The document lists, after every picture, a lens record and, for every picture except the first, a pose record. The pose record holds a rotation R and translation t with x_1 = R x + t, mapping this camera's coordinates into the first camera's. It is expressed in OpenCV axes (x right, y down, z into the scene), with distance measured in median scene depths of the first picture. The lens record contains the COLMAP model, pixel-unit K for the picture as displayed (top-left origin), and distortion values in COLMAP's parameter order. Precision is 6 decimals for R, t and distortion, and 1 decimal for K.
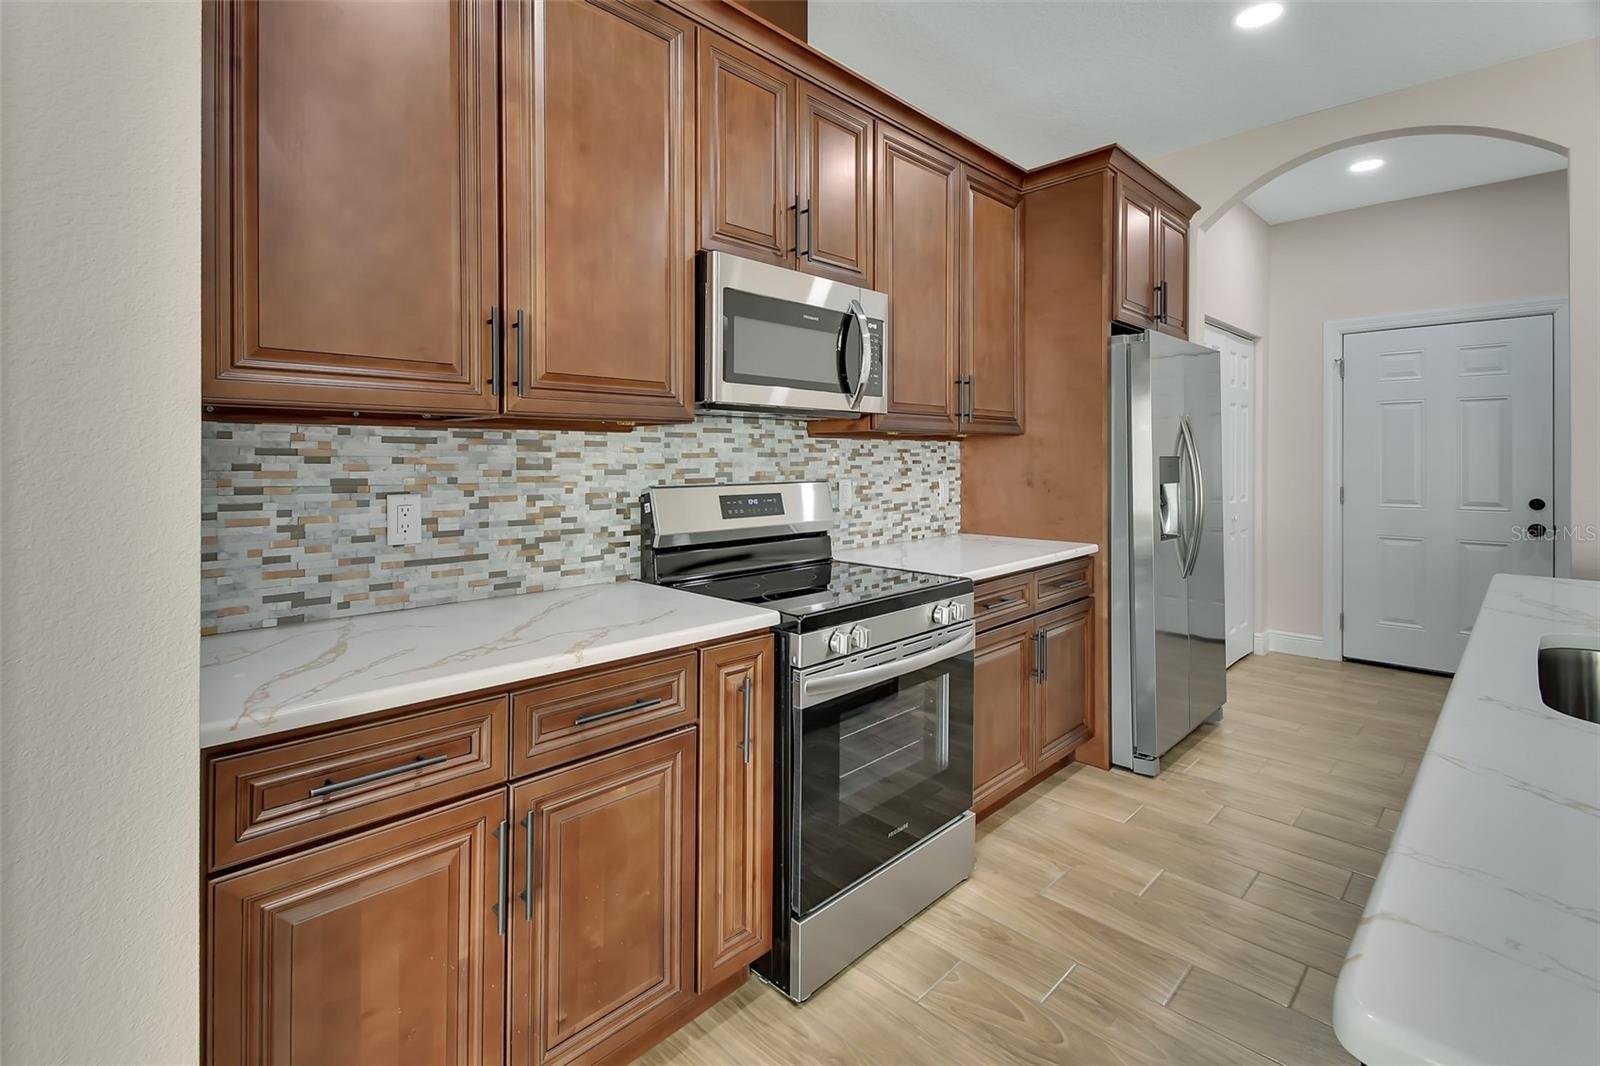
lens RADIAL K [[725.3, 0, 762.5], [0, 725.3, 457.8], [0, 0, 1]] dist [0.000444, -0.000135]
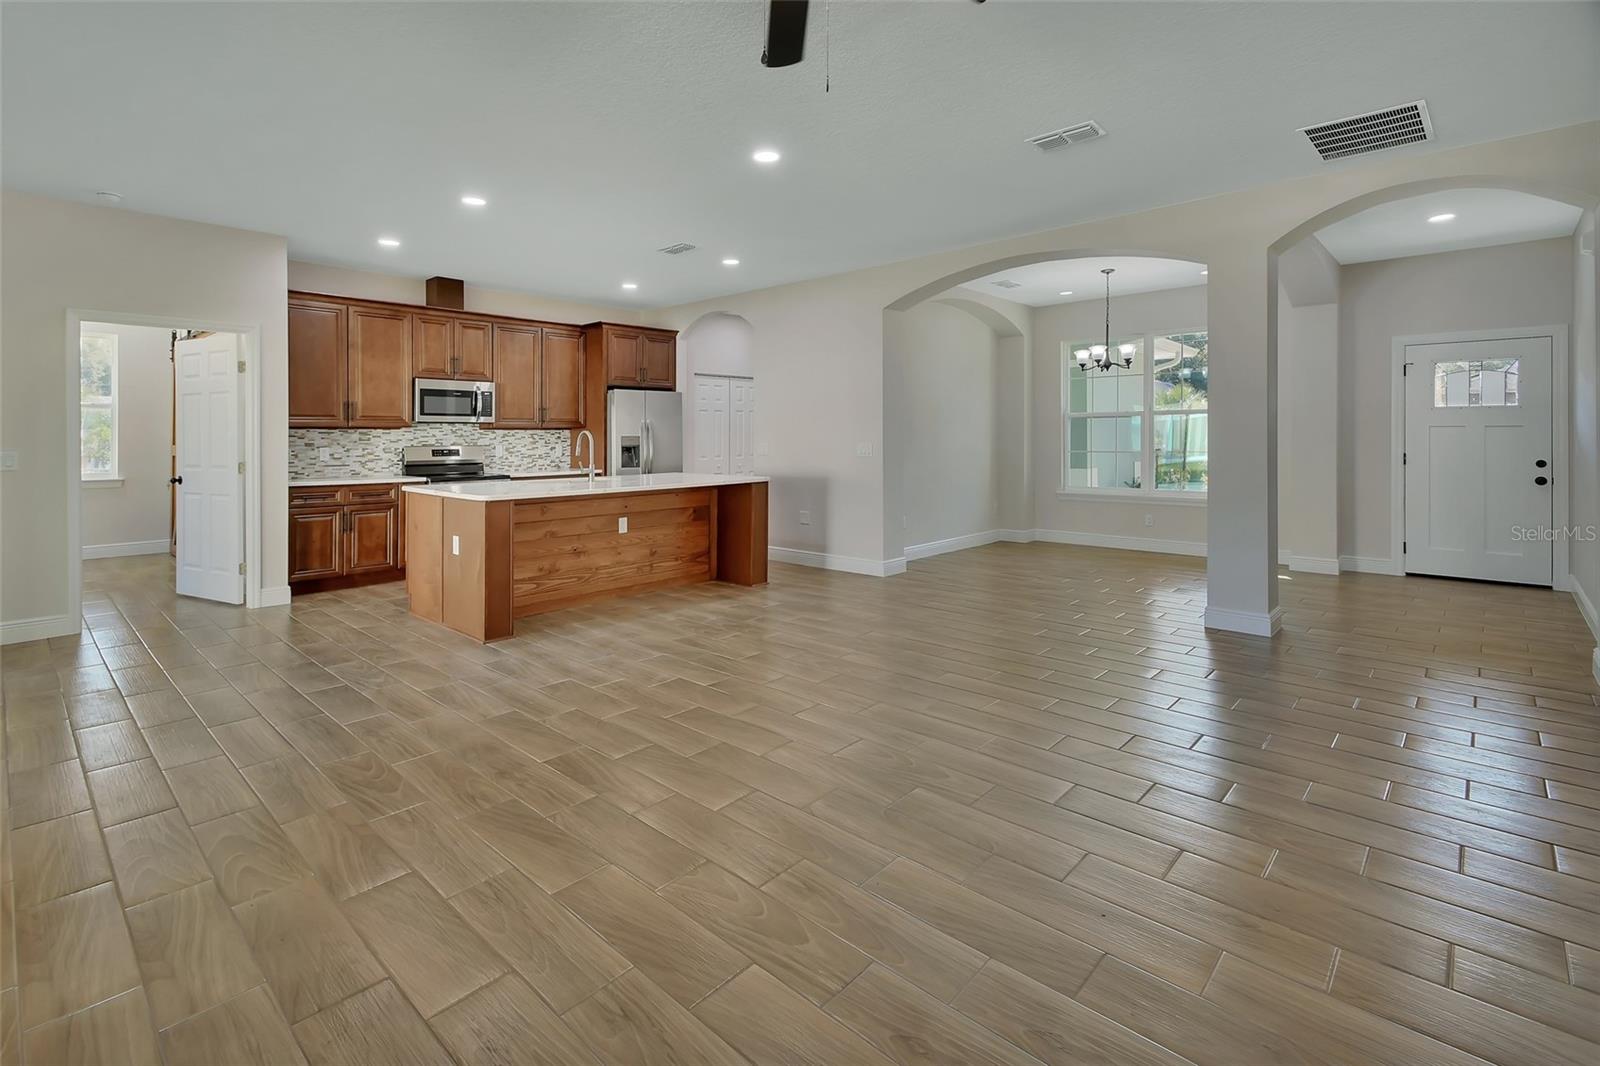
lens RADIAL K [[739.7, 0, 779.7], [0, 739.7, 436.9], [0, 0, 1]] dist [-0.000242, -0.000563]
pose [[0.998578, -0.001536, 0.053292, 1.366993], [0.001463, 0.999998, 0.001410, -0.003994], [-0.053294, -0.001330, 0.998578, -2.434014]]
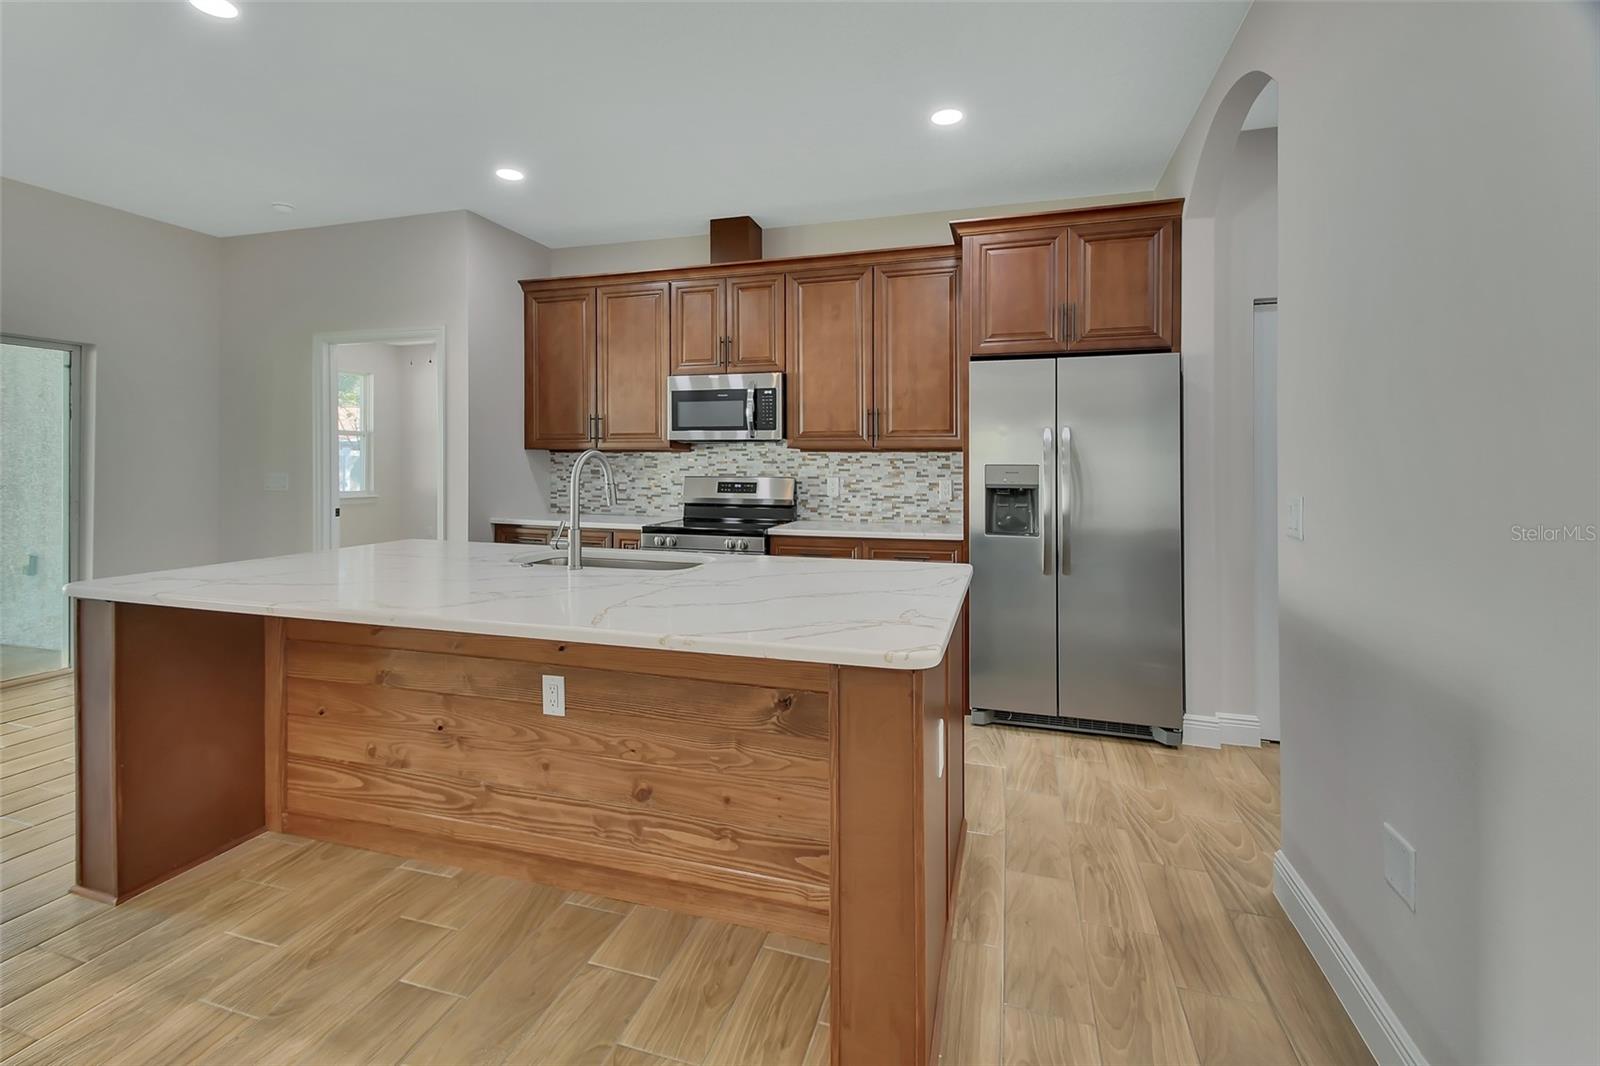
lens RADIAL K [[727.0, 0, 787.6], [0, 727.0, 457.9], [0, 0, 1]] dist [0.004199, 0.000336]
pose [[0.483408, -0.001094, -0.875394, 2.014800], [-0.004060, 0.999986, -0.003492, -0.010773], [0.875386, 0.005242, 0.483397, 0.174572]]
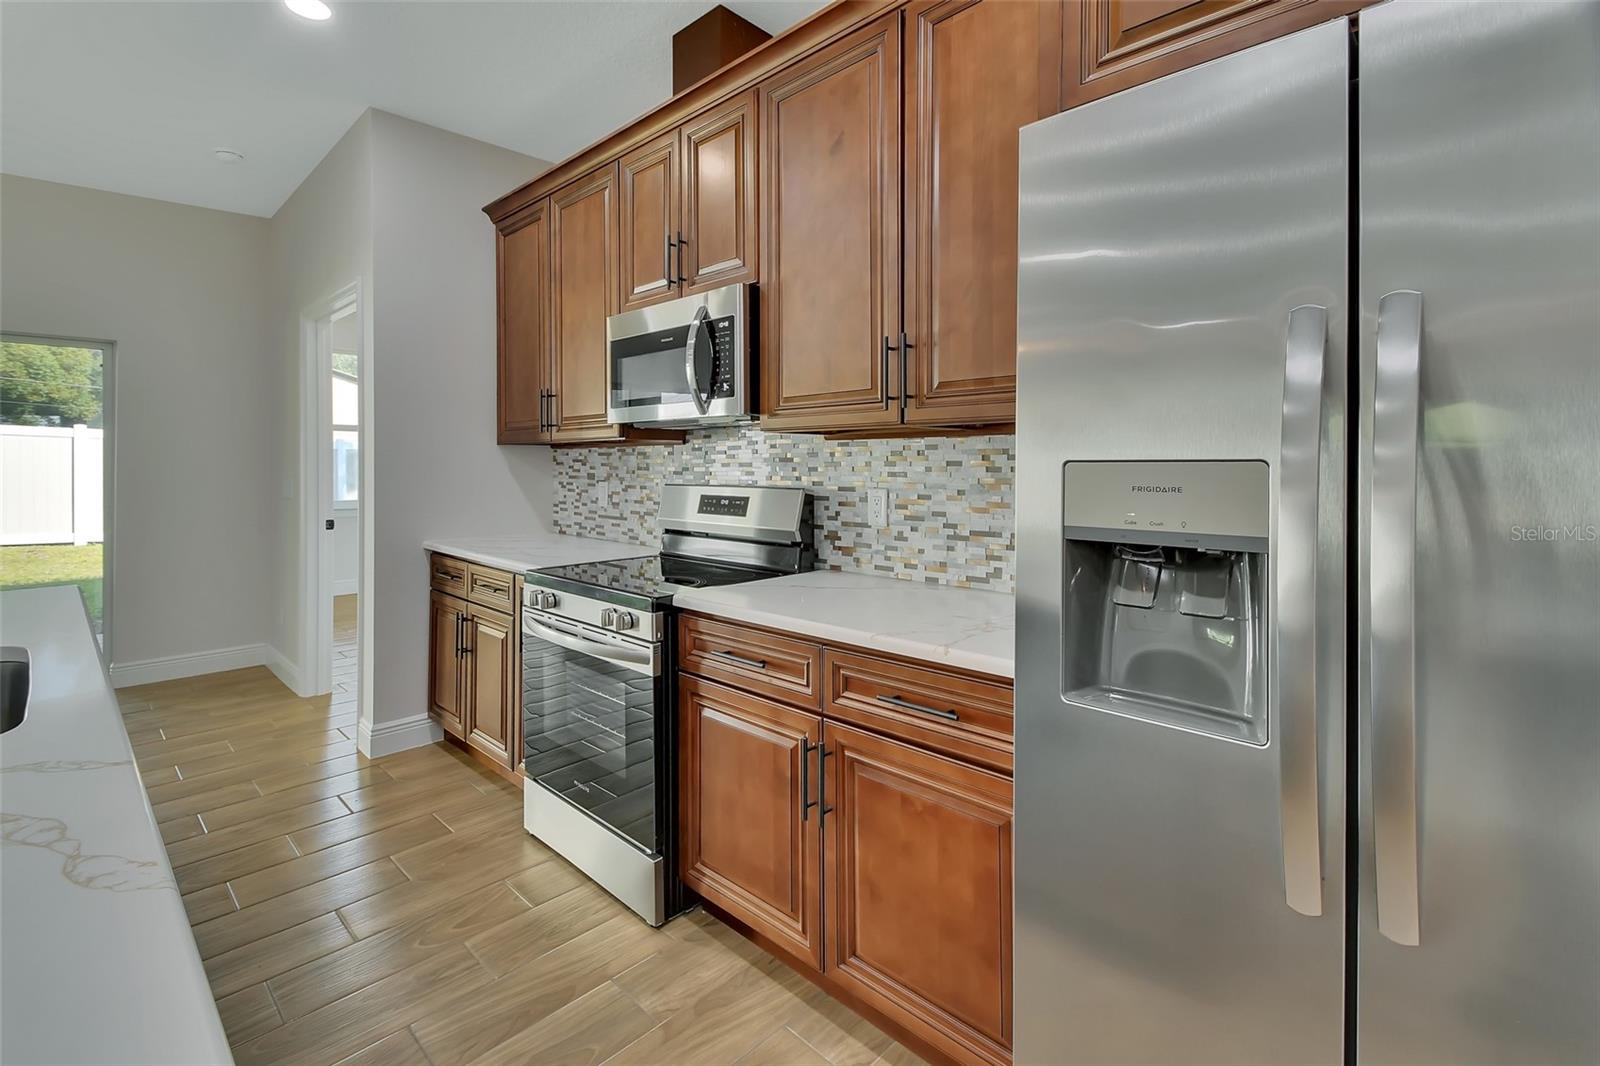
lens RADIAL K [[727.0, 0, 787.6], [0, 727.0, 457.9], [0, 0, 1]] dist [0.004199, 0.000336]
pose [[0.040976, -0.004254, -0.999151, 1.249732], [0.003437, 0.999986, -0.004117, -0.003220], [0.999154, -0.003266, 0.040990, 1.178505]]
